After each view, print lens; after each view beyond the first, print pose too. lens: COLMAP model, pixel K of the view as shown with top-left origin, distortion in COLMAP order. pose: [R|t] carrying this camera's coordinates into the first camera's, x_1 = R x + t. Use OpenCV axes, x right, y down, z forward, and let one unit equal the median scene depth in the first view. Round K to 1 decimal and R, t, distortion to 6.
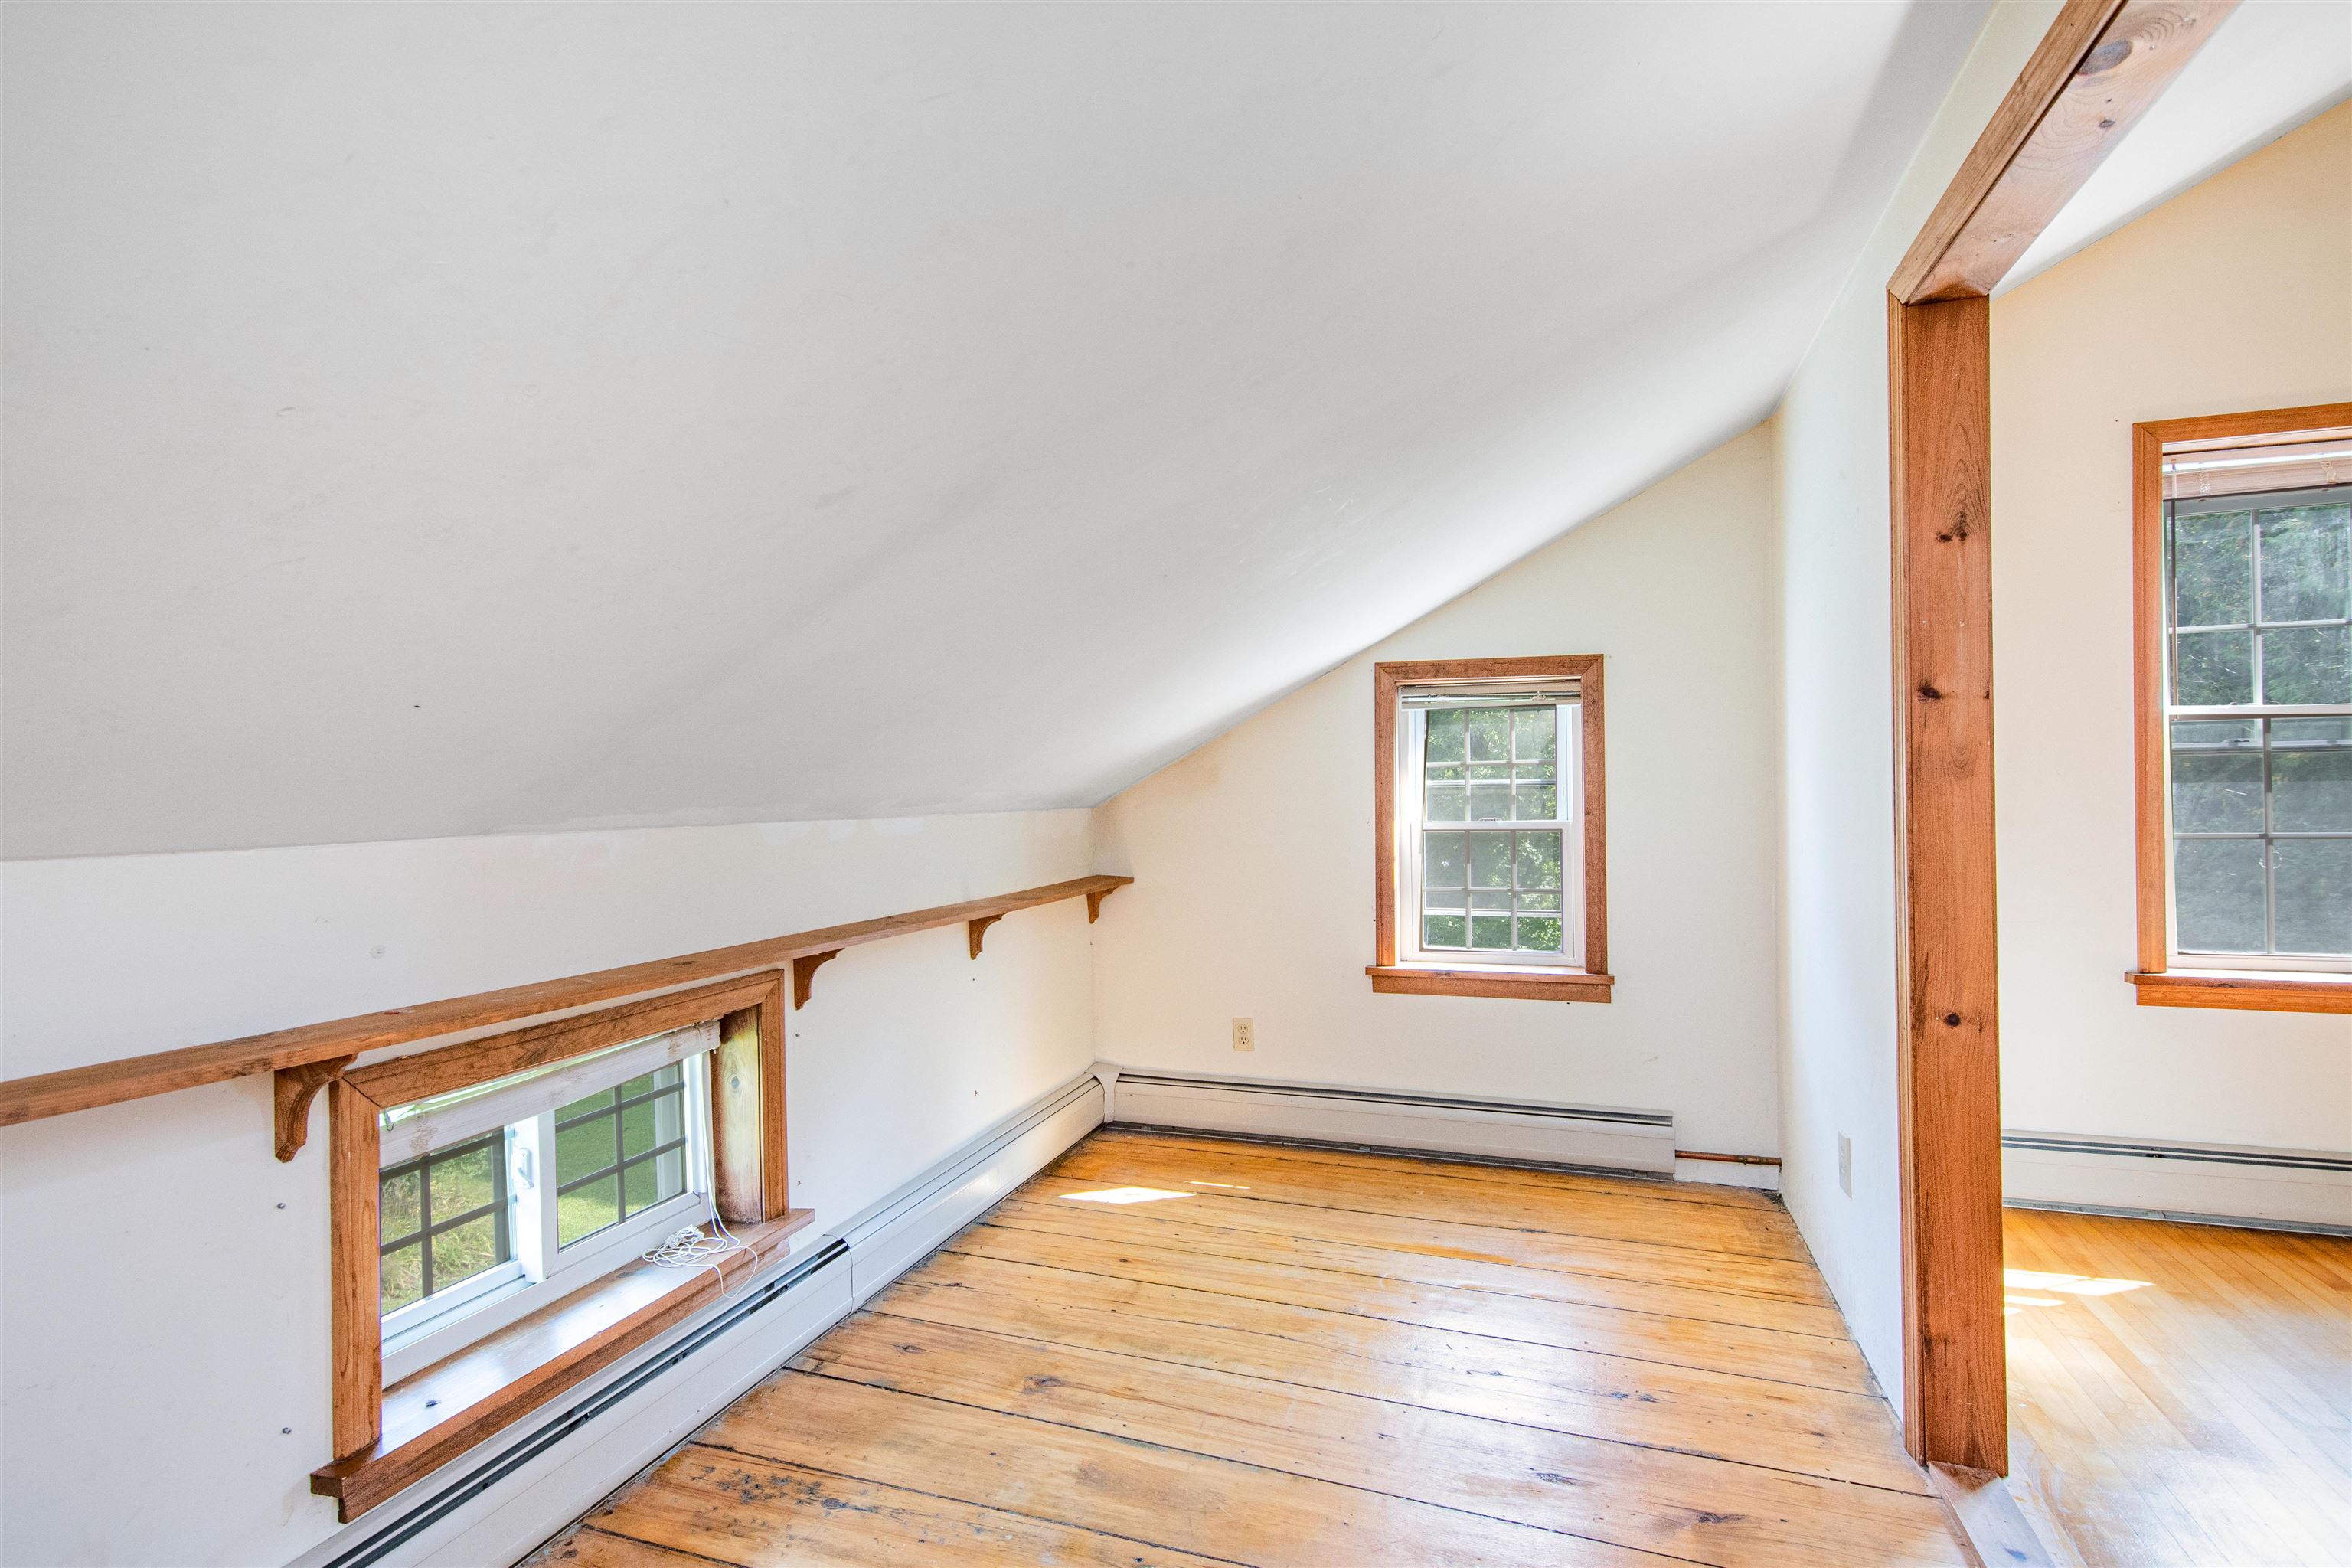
lens RADIAL K [[1156.0, 0, 1176.0], [0, 1156.0, 784.0], [0, 0, 1]] dist [0.016825, -0.013592]
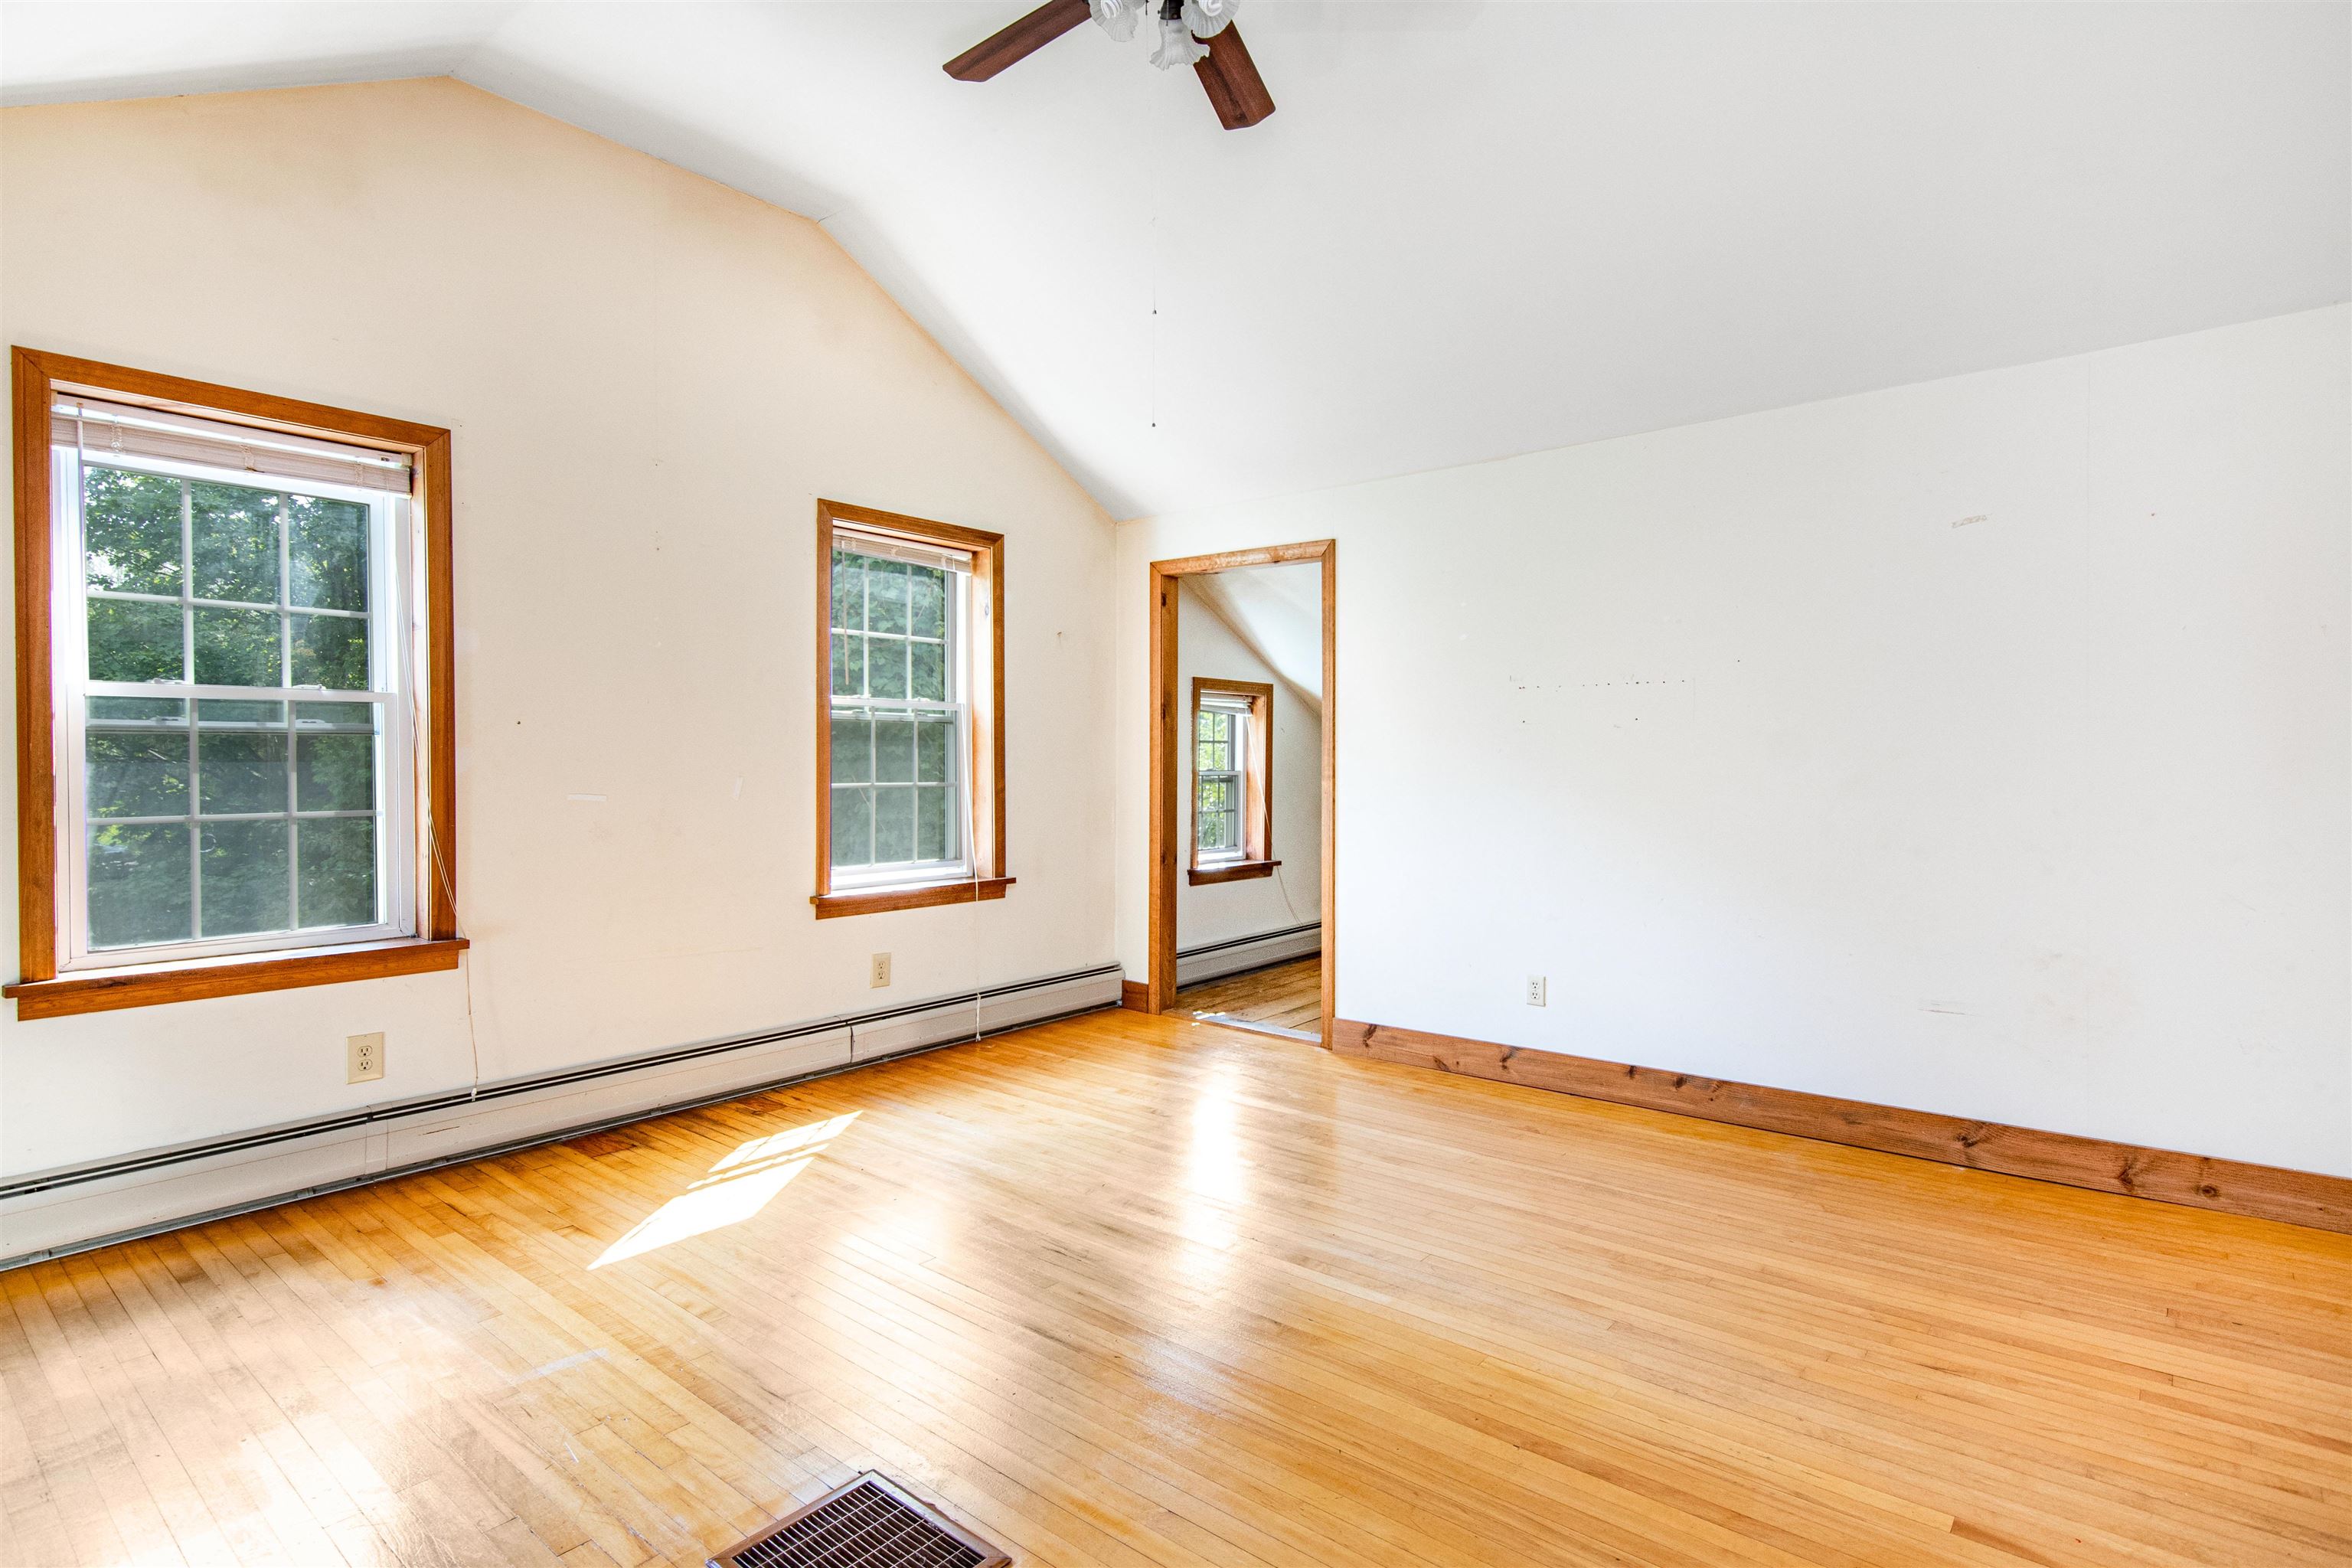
lens RADIAL K [[1156.0, 0, 1176.0], [0, 1156.0, 784.0], [0, 0, 1]] dist [0.016825, -0.013592]
pose [[0.348487, -0.008504, 0.937275, 0.335792], [-0.012128, 0.999834, 0.013581, -0.009395], [-0.937235, -0.016100, 0.348326, -0.112777]]
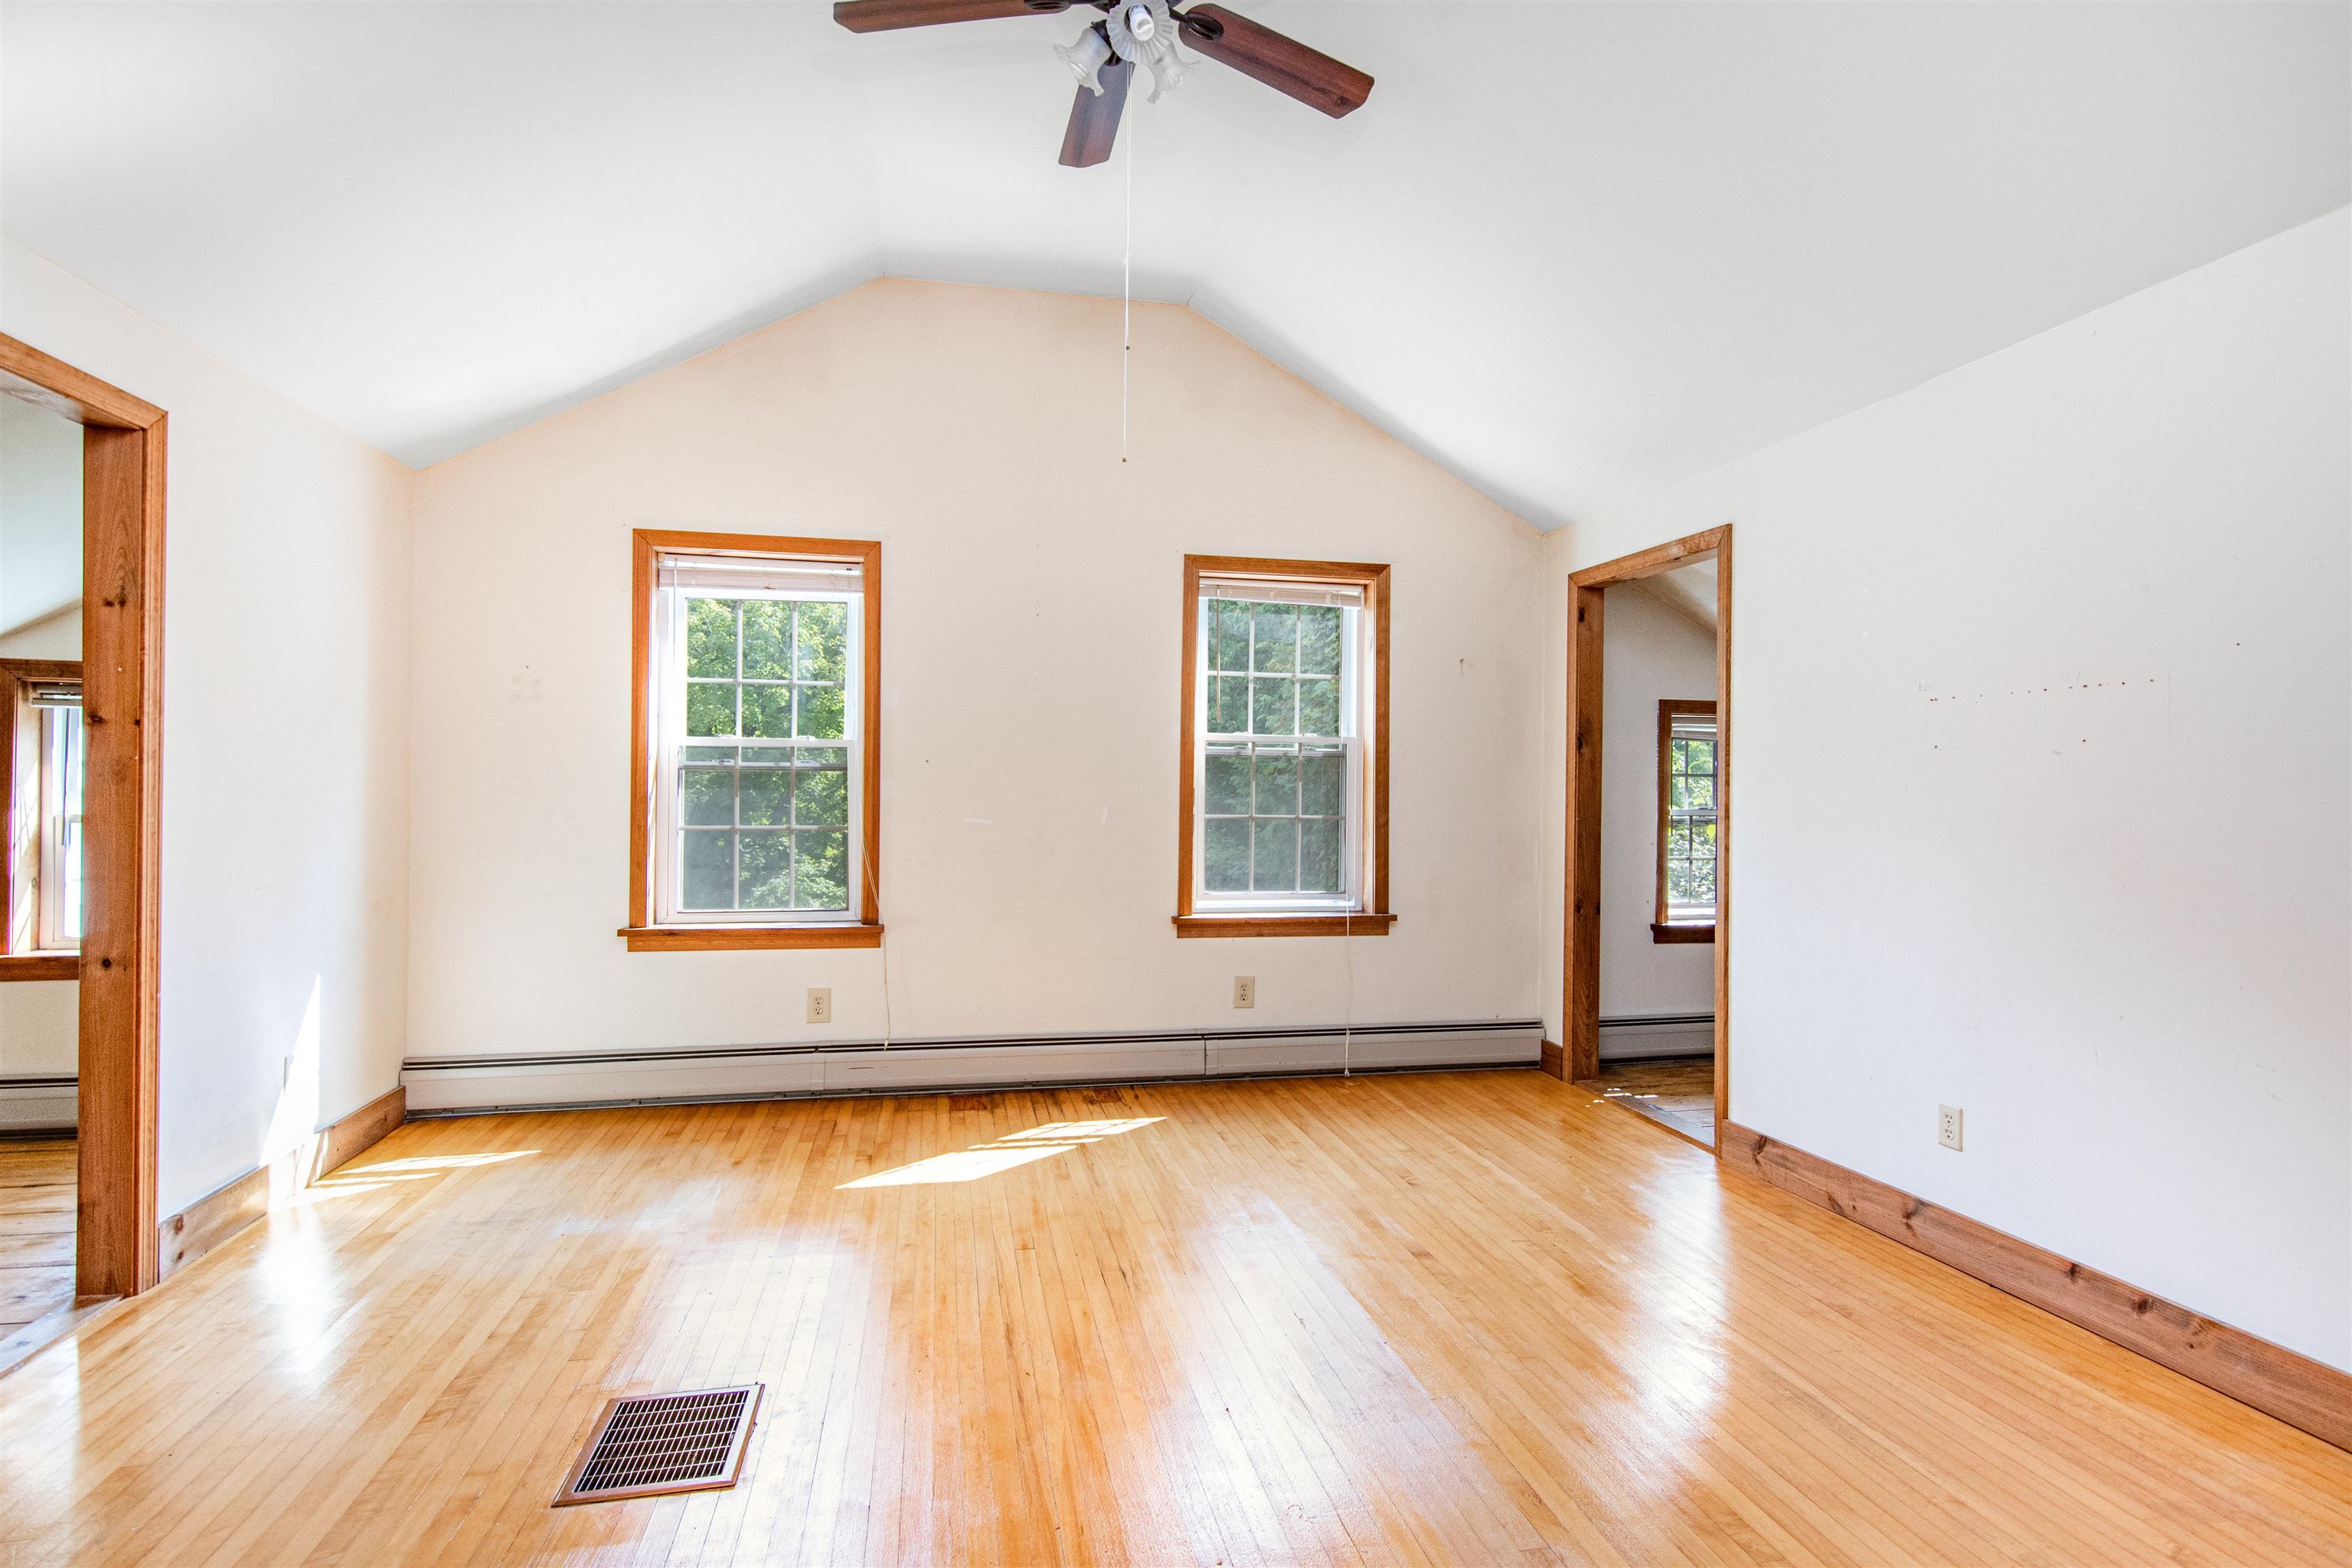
lens RADIAL K [[1156.0, 0, 1176.0], [0, 1156.0, 784.0], [0, 0, 1]] dist [0.016825, -0.013592]
pose [[0.856276, 0.021206, 0.516083, 0.704329], [-0.022962, 0.999732, -0.002982, -0.019933], [-0.516008, -0.009297, 0.856533, -0.532761]]
